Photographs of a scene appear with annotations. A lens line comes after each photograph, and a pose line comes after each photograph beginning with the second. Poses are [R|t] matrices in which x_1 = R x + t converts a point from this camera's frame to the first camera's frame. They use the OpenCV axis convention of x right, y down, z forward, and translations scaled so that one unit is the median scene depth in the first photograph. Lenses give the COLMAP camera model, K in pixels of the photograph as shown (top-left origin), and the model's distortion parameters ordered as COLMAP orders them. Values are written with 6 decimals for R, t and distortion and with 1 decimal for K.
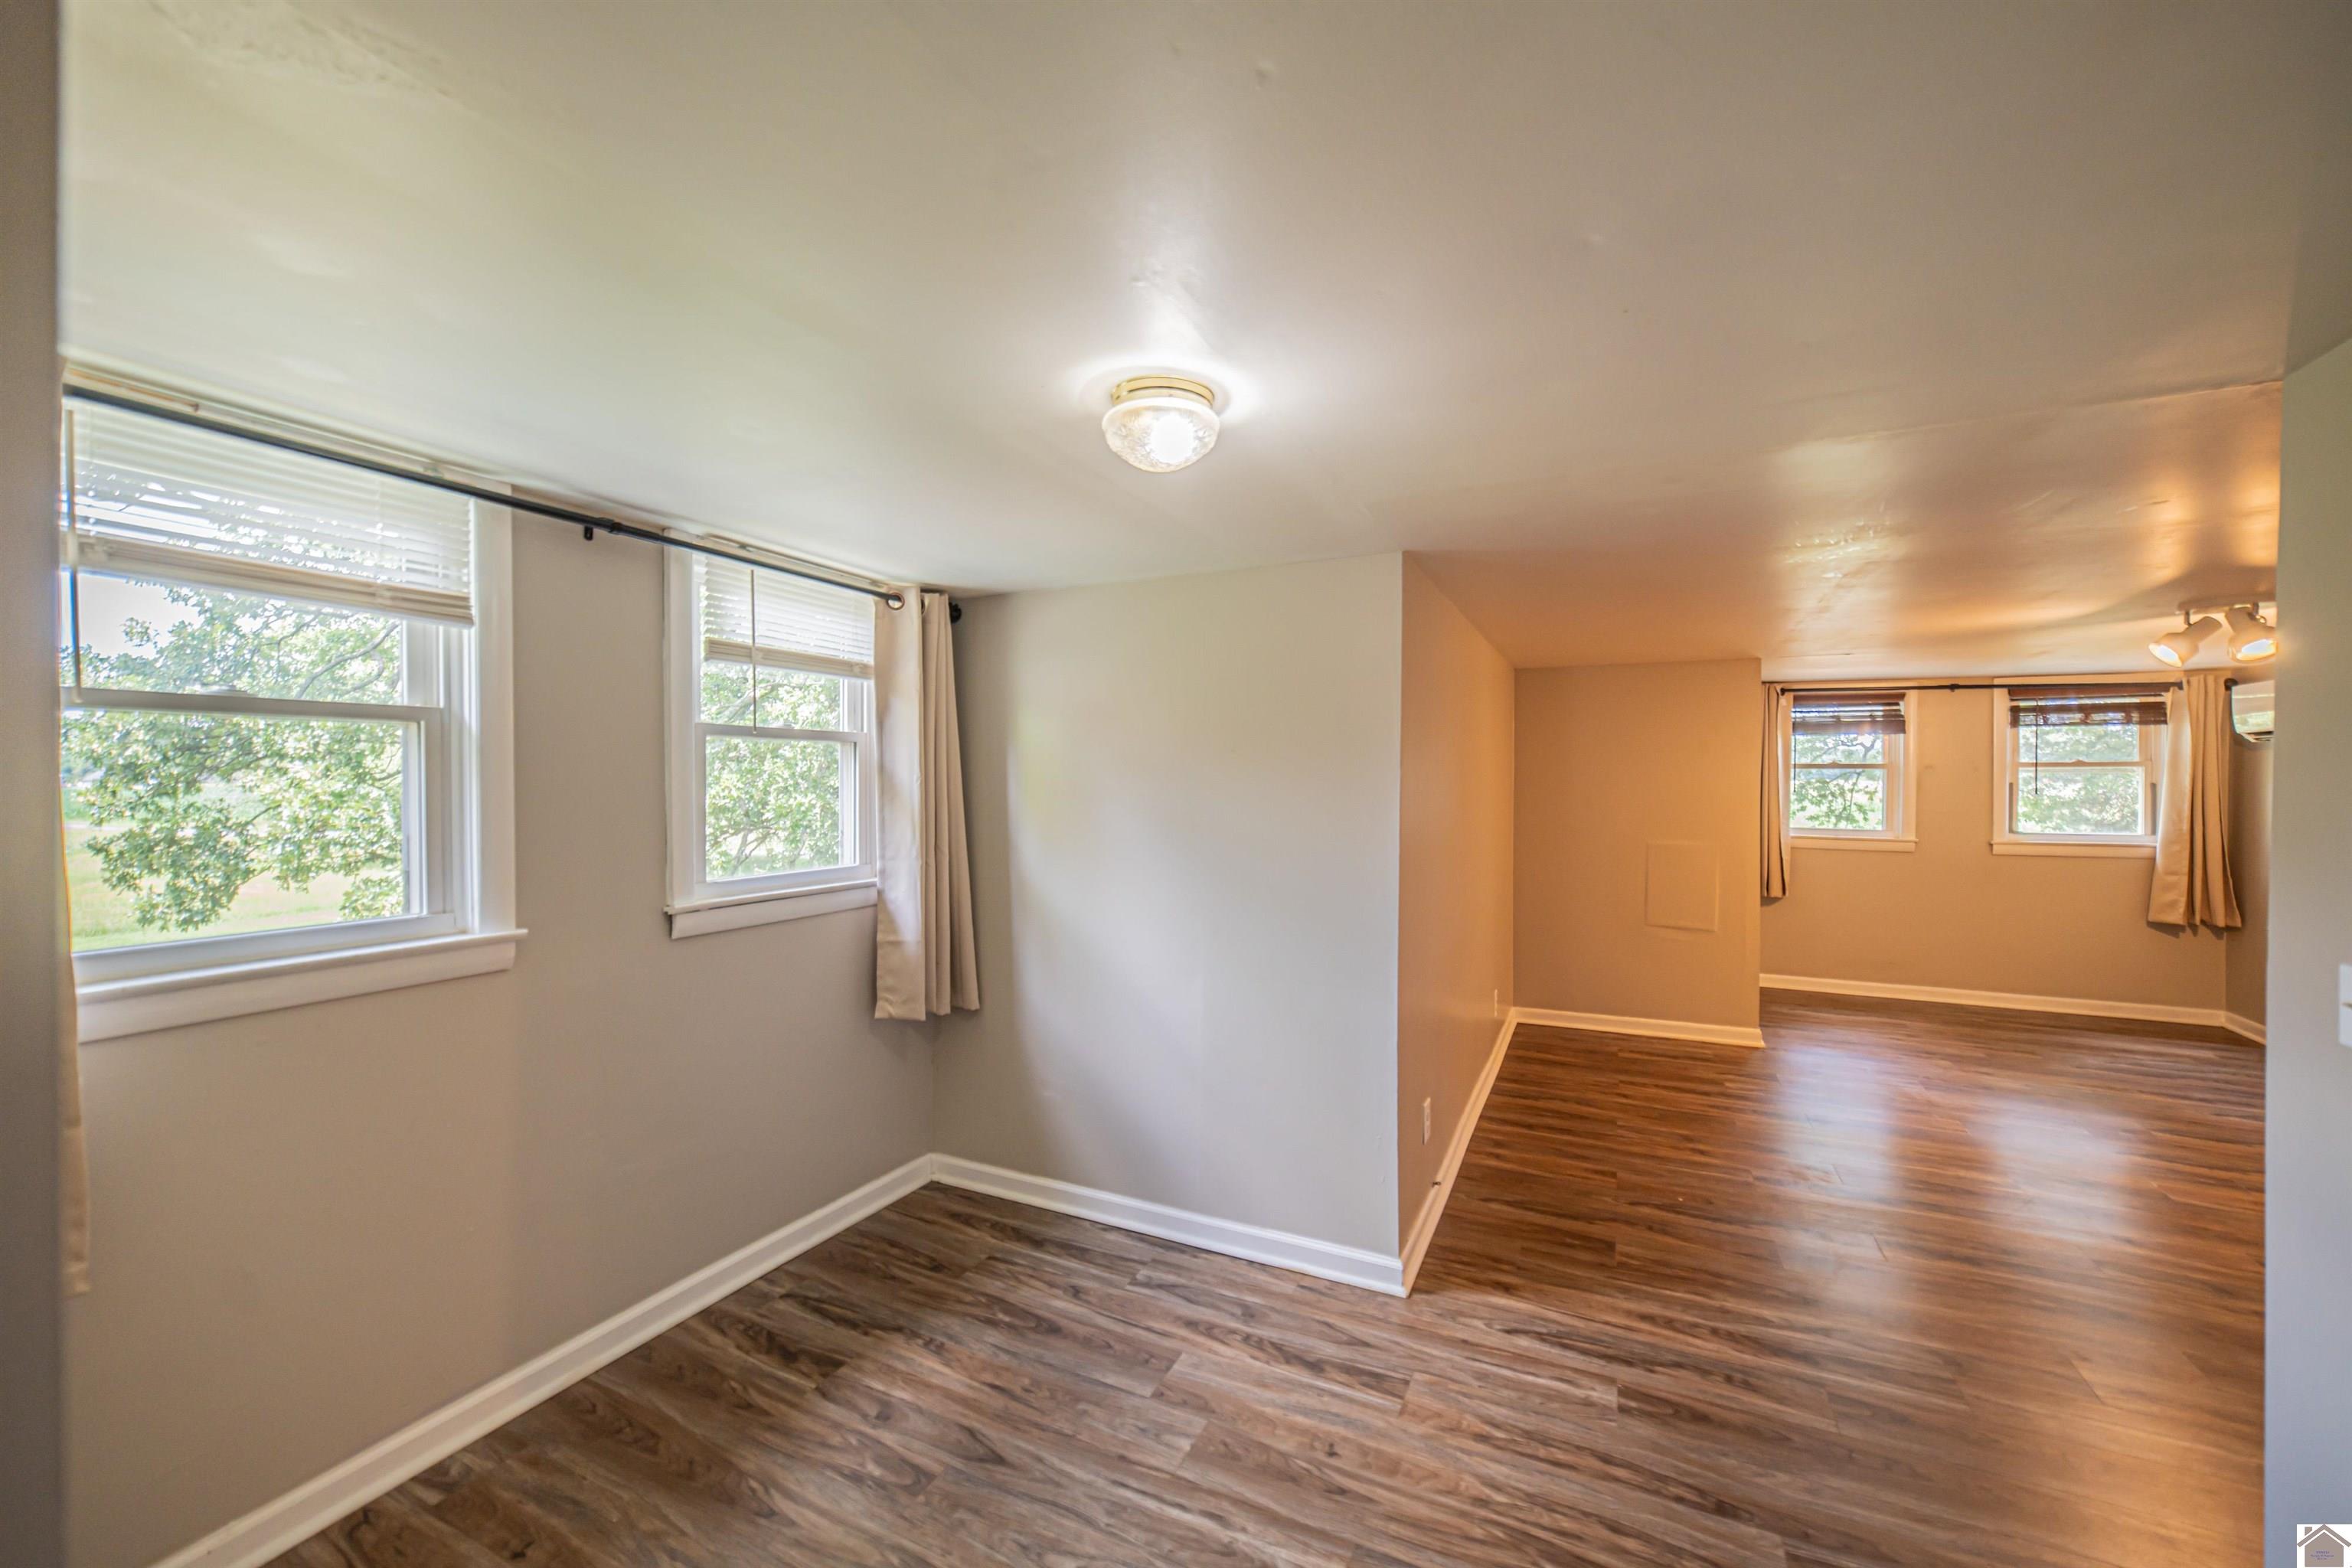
lens RADIAL K [[903.5, 0, 1142.9], [0, 903.5, 802.8], [0, 0, 1]] dist [-0.026961, 0.007629]
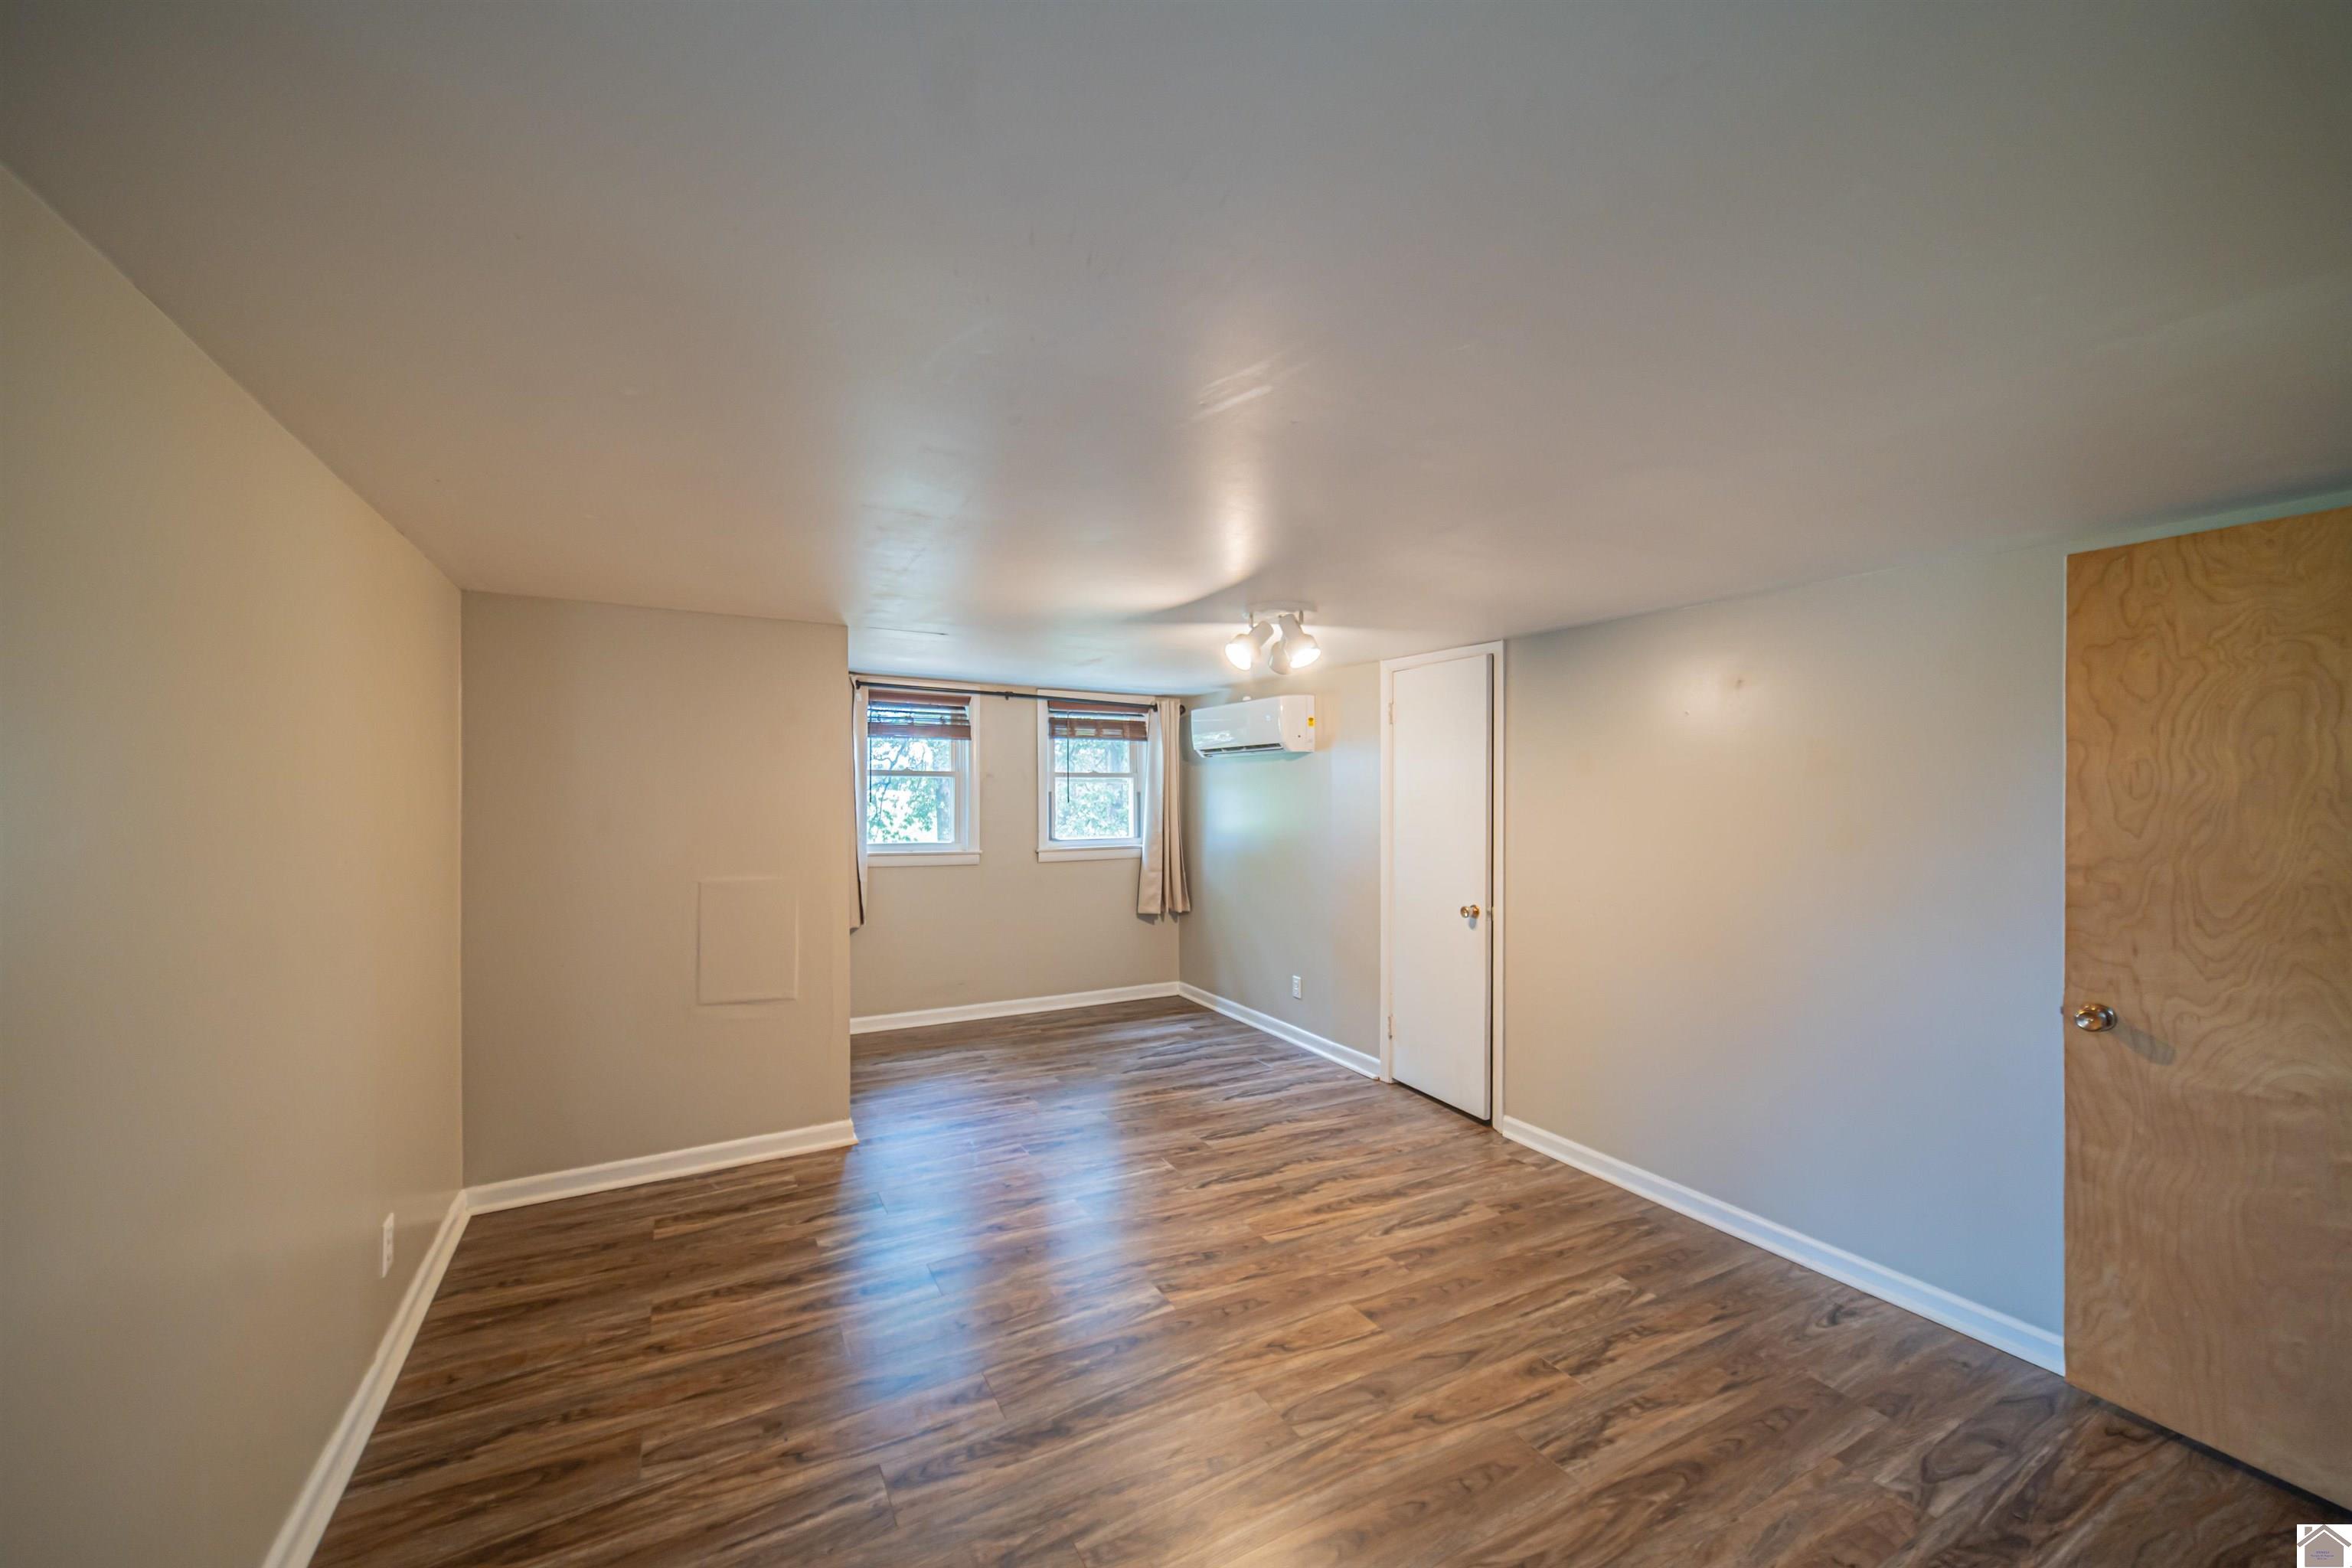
lens RADIAL K [[904.3, 0, 1171.6], [0, 904.3, 781.3], [0, 0, 1]] dist [-0.000138, 0.000881]
pose [[0.548043, 0.011760, 0.836367, 0.186756], [0.017136, 0.999533, -0.025282, -0.005868], [-0.836274, 0.028187, 0.547586, 0.326430]]
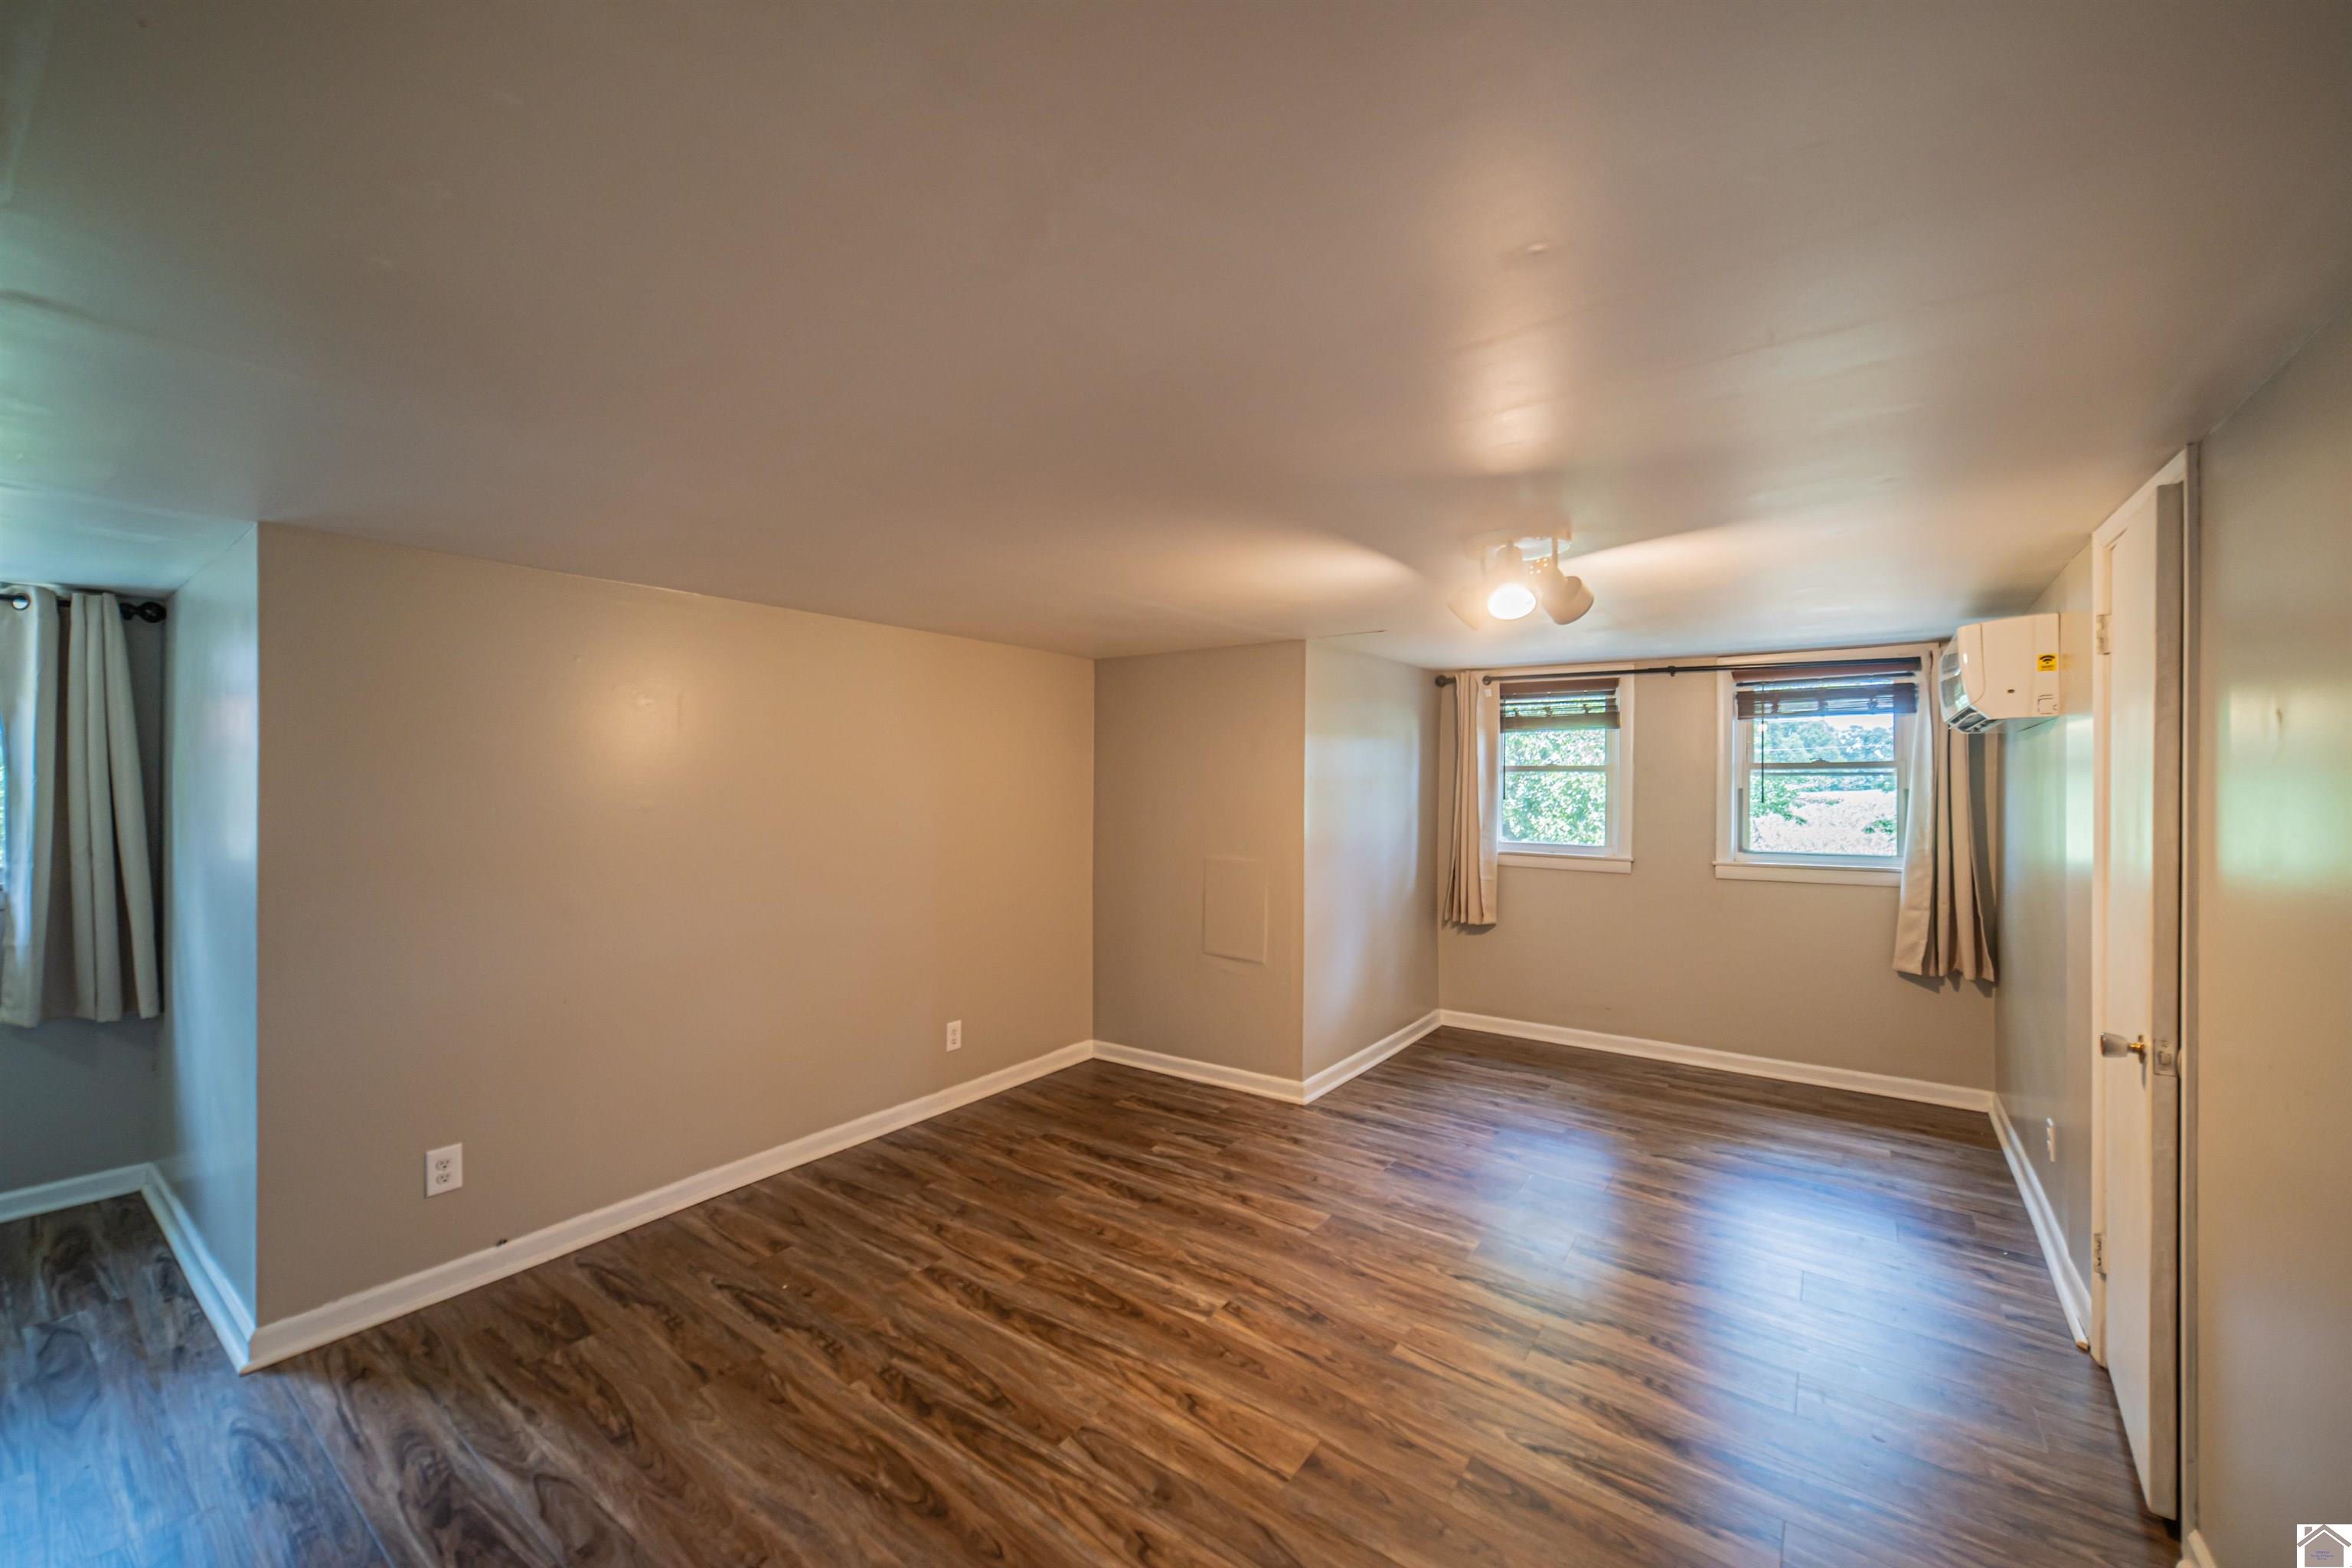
lens RADIAL K [[914.2, 0, 1177.9], [0, 914.2, 789.6], [0, 0, 1]] dist [-0.001629, -0.000268]
pose [[0.988096, 0.002696, -0.153817, 0.656162], [-0.005765, 0.999793, -0.019512, -0.003109], [0.153732, 0.020167, 0.987907, 0.121312]]
